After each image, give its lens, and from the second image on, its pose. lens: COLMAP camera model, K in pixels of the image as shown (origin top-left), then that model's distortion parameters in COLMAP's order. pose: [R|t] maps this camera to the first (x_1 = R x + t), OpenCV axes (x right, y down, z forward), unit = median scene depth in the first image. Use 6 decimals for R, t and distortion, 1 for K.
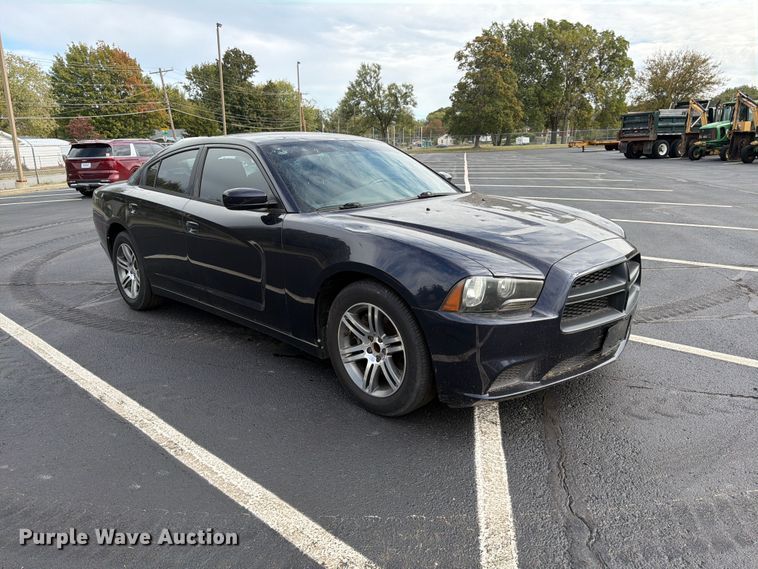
lens RADIAL K [[537.4, 0, 378.6], [0, 537.4, 285.9], [0, 0, 1]] dist [0.029183, -0.040550]
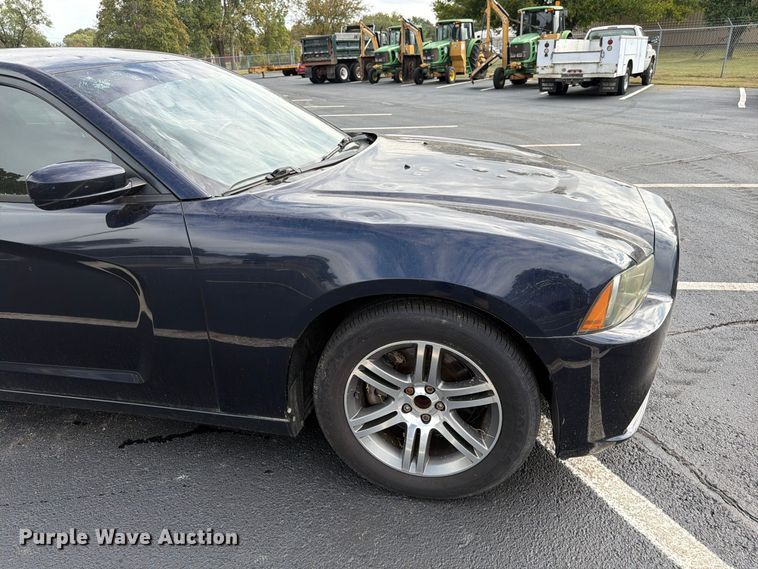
lens RADIAL K [[544.9, 0, 373.5], [0, 544.9, 287.3], [0, 0, 1]] dist [-0.001077, -0.001806]
pose [[0.844047, -0.215986, 0.490850, -0.029148], [0.155321, 0.974534, 0.161734, -0.011034], [-0.513283, -0.060272, 0.856100, 0.043871]]
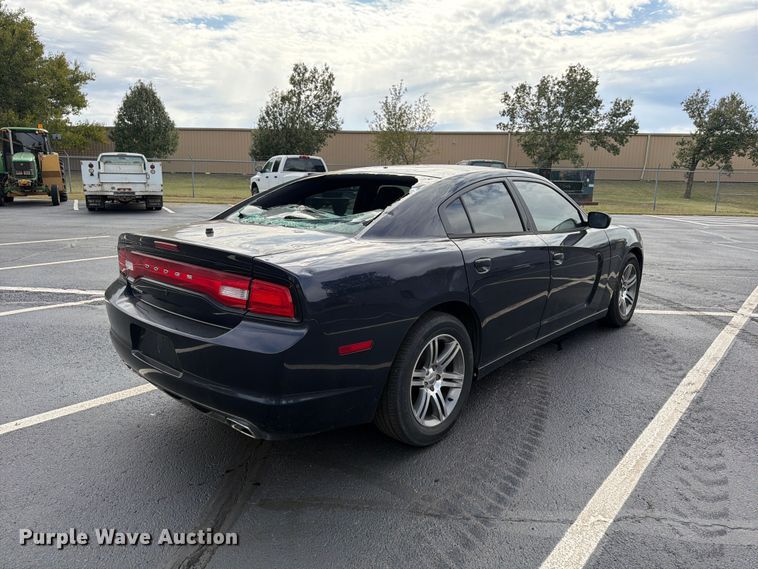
lens RADIAL K [[537.4, 0, 378.6], [0, 537.4, 285.9], [0, 0, 1]] dist [0.029183, -0.040550]
pose [[-0.050947, -0.176113, 0.983051, -0.158629], [0.238672, 0.953660, 0.183217, -0.038397], [-0.969763, 0.243961, -0.006553, 0.158348]]
